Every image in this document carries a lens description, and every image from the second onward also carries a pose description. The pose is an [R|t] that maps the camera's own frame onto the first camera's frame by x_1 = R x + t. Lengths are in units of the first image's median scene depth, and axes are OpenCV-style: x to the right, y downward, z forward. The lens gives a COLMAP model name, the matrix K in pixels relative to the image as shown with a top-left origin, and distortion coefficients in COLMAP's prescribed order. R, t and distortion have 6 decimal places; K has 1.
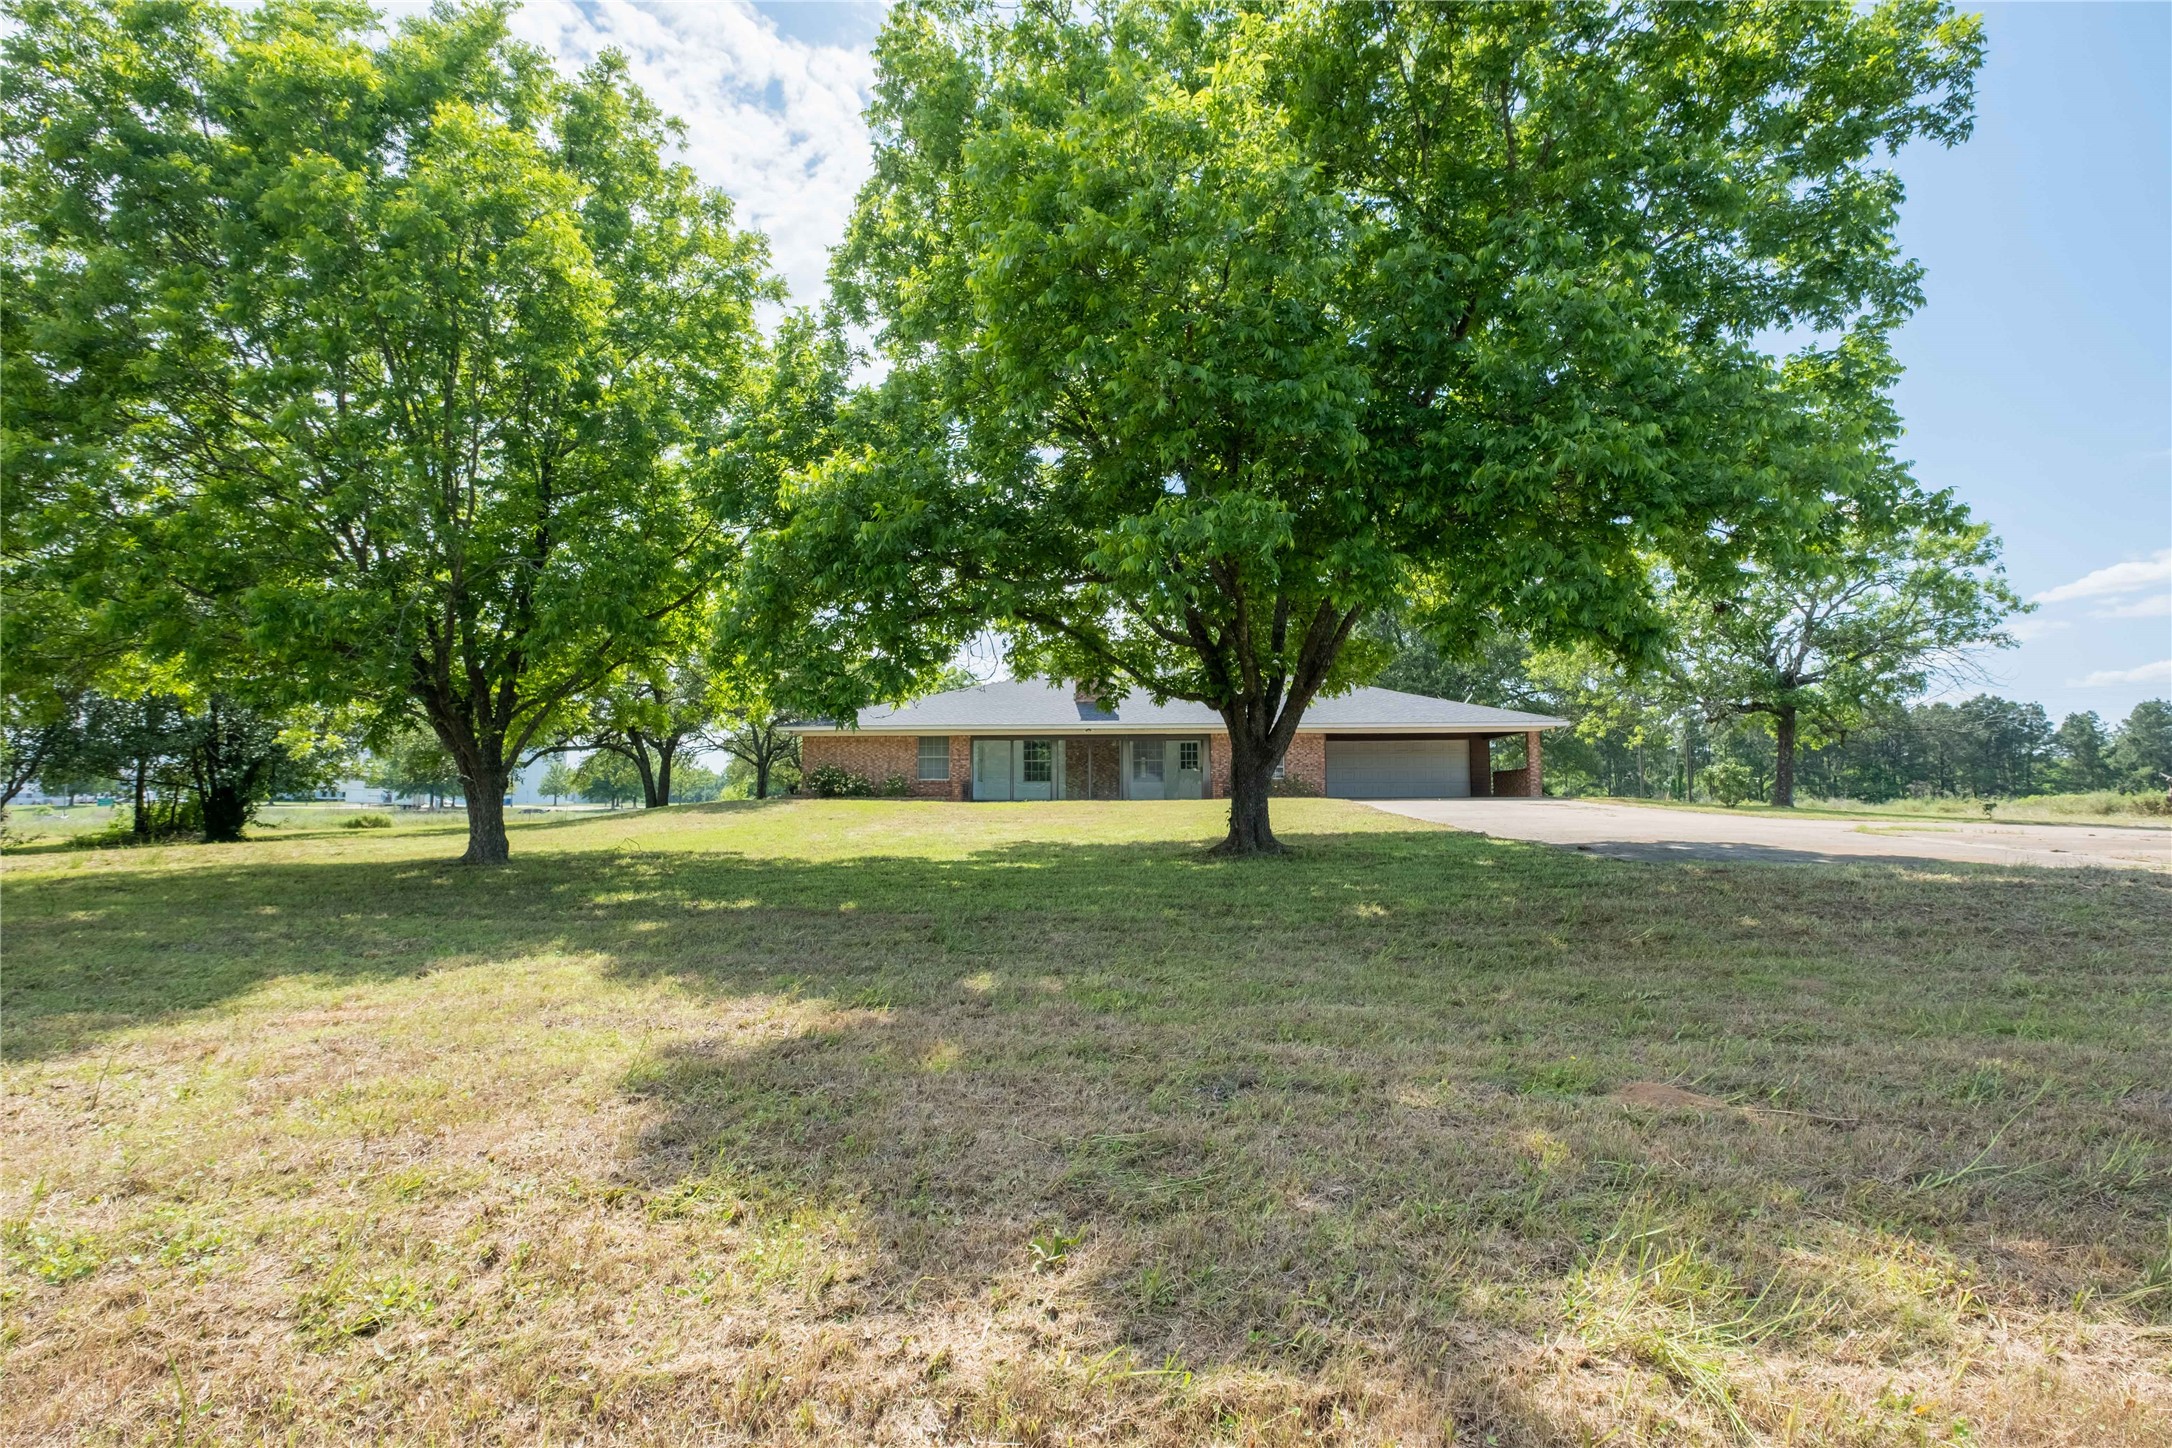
lens RADIAL K [[928.5, 0, 1084.0], [0, 928.5, 730.5], [0, 0, 1]] dist [-0.000201, -0.000035]
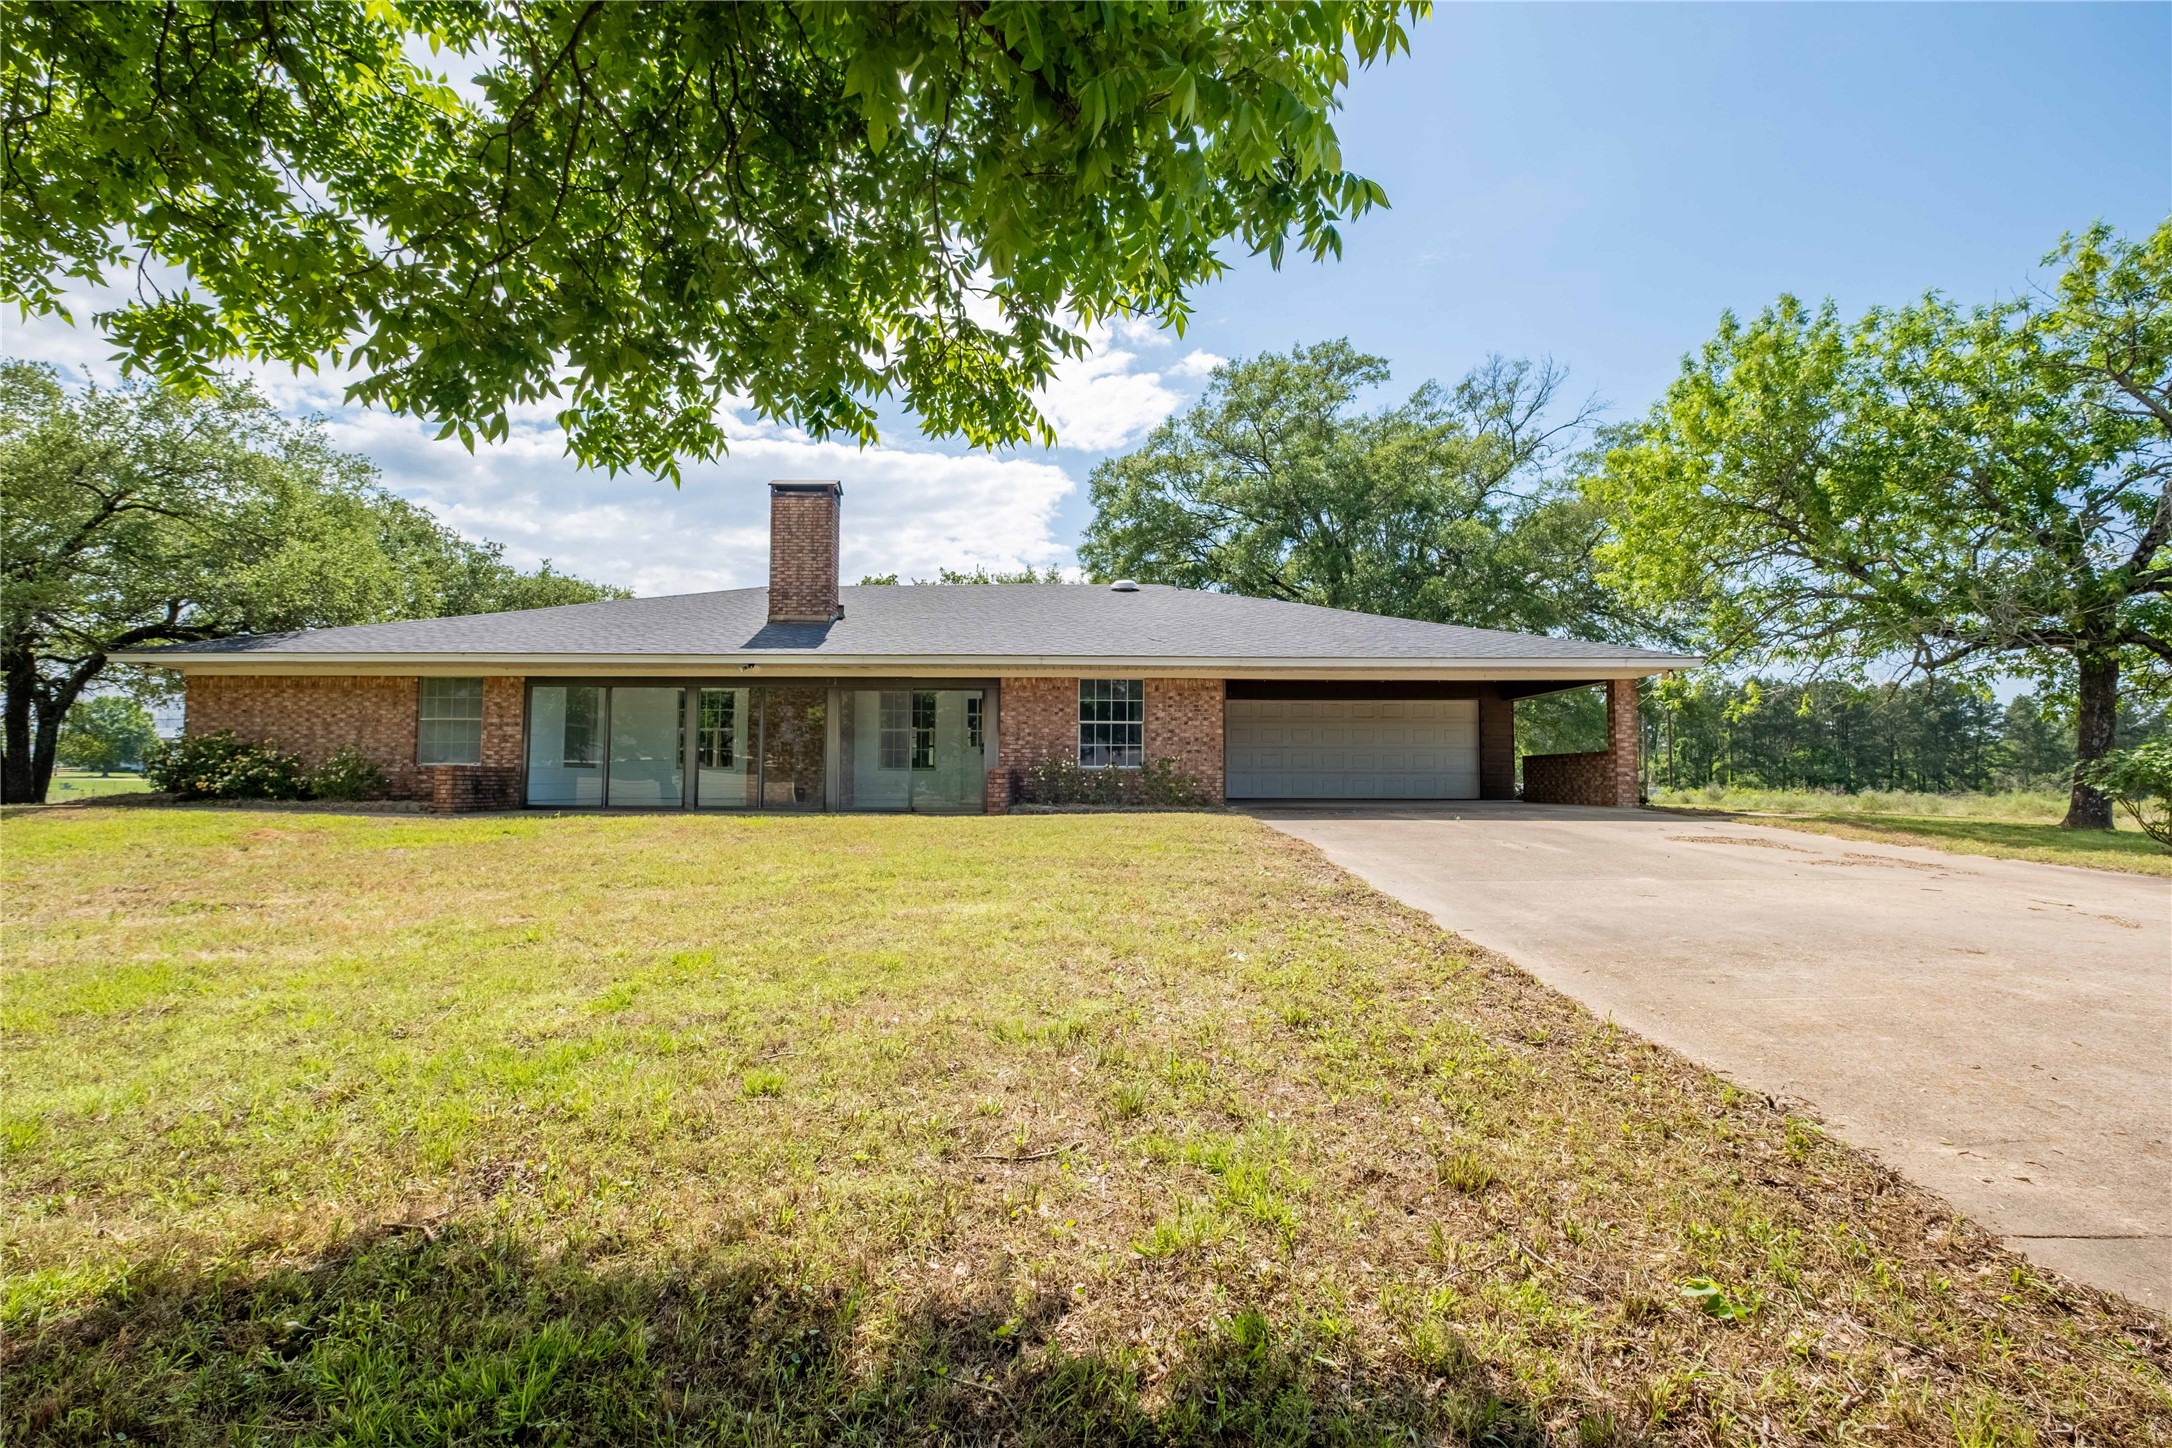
lens RADIAL K [[928.5, 0, 1089.0], [0, 928.5, 722.7], [0, 0, 1]] dist [-0.000201, -0.000035]
pose [[0.997044, 0.009413, 0.076250, 0.141665], [-0.010717, 0.999803, 0.016711, 0.018314], [-0.076078, -0.017479, 0.996949, 0.477604]]
